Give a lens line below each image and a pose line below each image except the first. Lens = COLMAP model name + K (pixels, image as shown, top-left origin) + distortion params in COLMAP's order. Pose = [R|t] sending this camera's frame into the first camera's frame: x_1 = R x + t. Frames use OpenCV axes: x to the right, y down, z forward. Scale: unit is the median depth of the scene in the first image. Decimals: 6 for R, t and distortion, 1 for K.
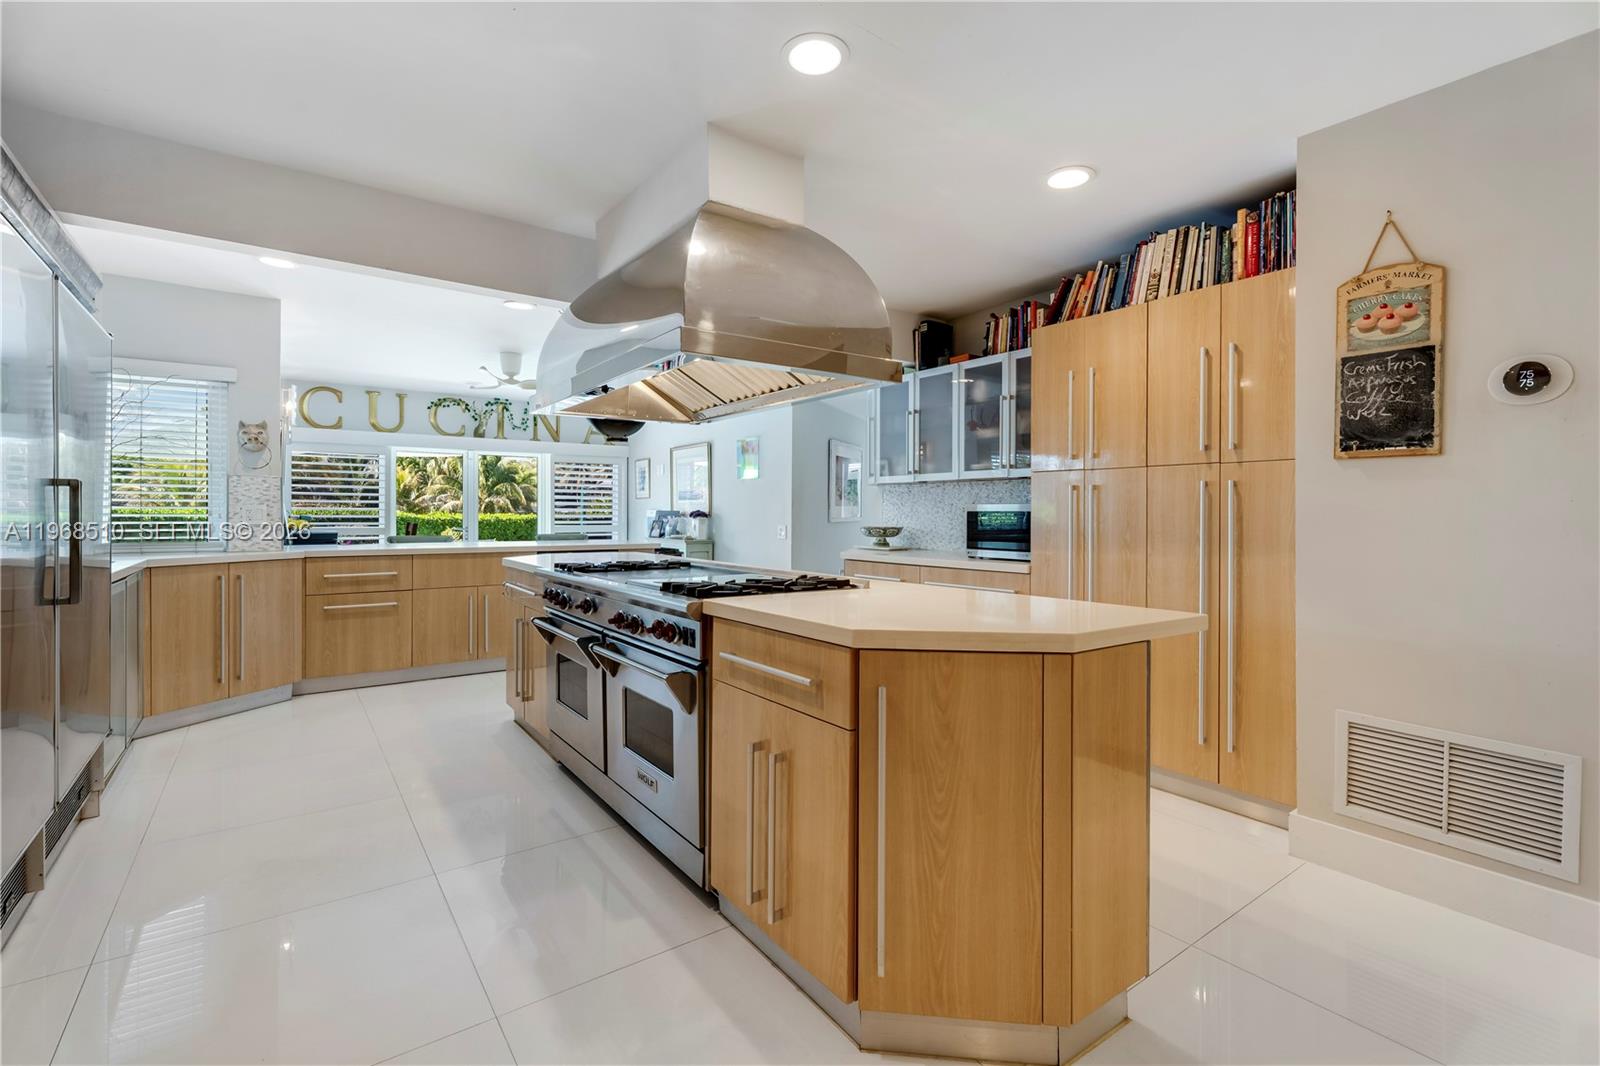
lens RADIAL K [[709.2, 0, 796.7], [0, 709.2, 525.3], [0, 0, 1]] dist [-0.000916, -0.001584]
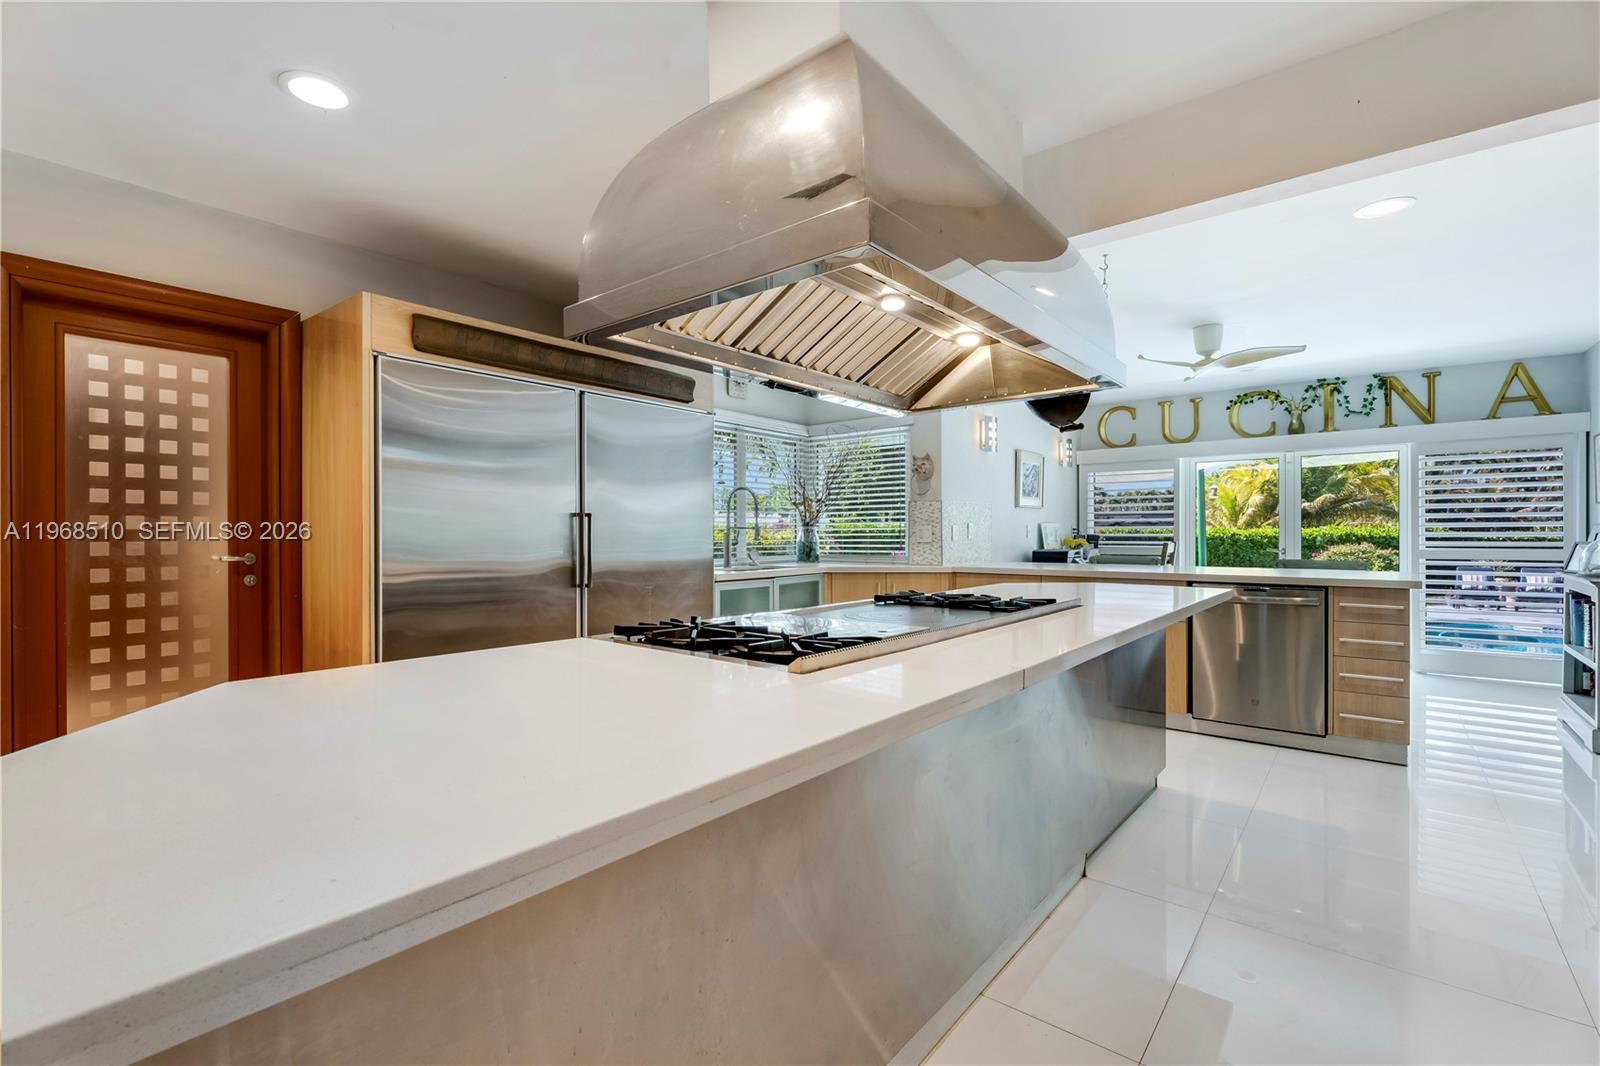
lens RADIAL K [[709.2, 0, 793.4], [0, 709.2, 532.3], [0, 0, 1]] dist [-0.000916, -0.001584]
pose [[0.253147, -0.002010, -0.967426, 0.231580], [-0.010276, 0.999936, -0.004767, -0.007389], [0.967373, 0.011148, 0.253110, 0.357402]]
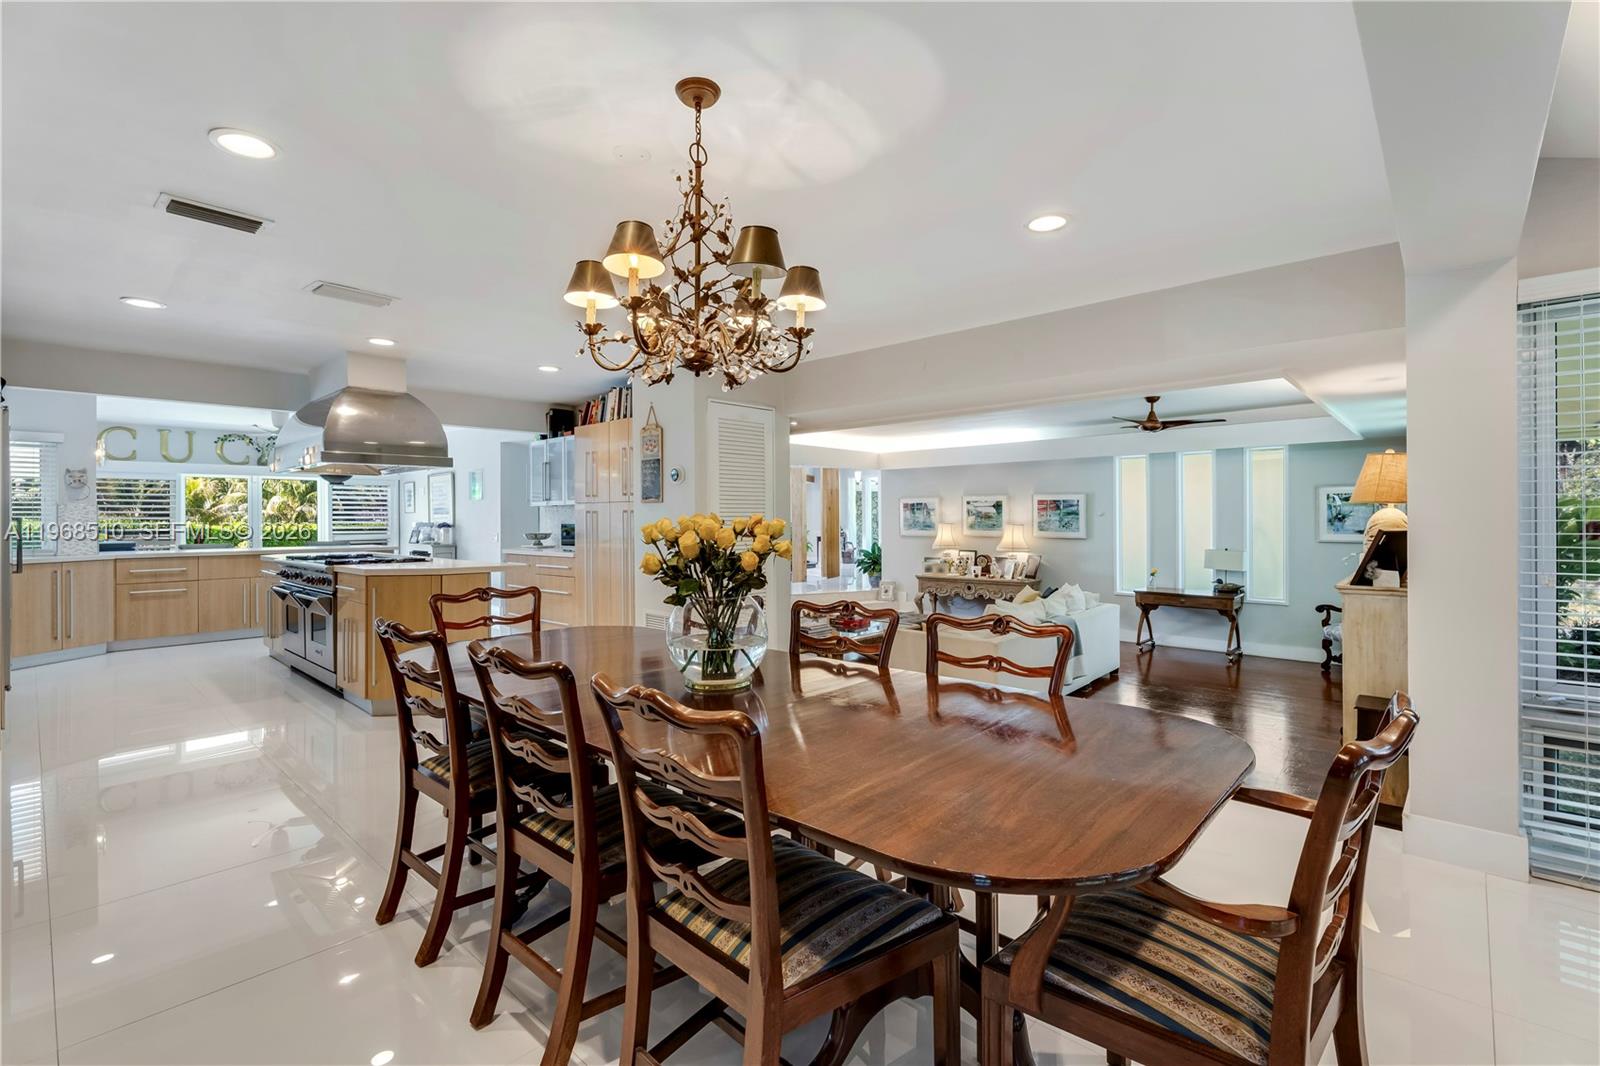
lens RADIAL K [[709.2, 0, 799.2], [0, 709.2, 522.8], [0, 0, 1]] dist [-0.000916, -0.001584]
pose [[0.980231, -0.009738, 0.197619, 0.313792], [0.011953, 0.999878, -0.010019, 0.001212], [-0.197497, 0.012184, 0.980228, -0.552647]]
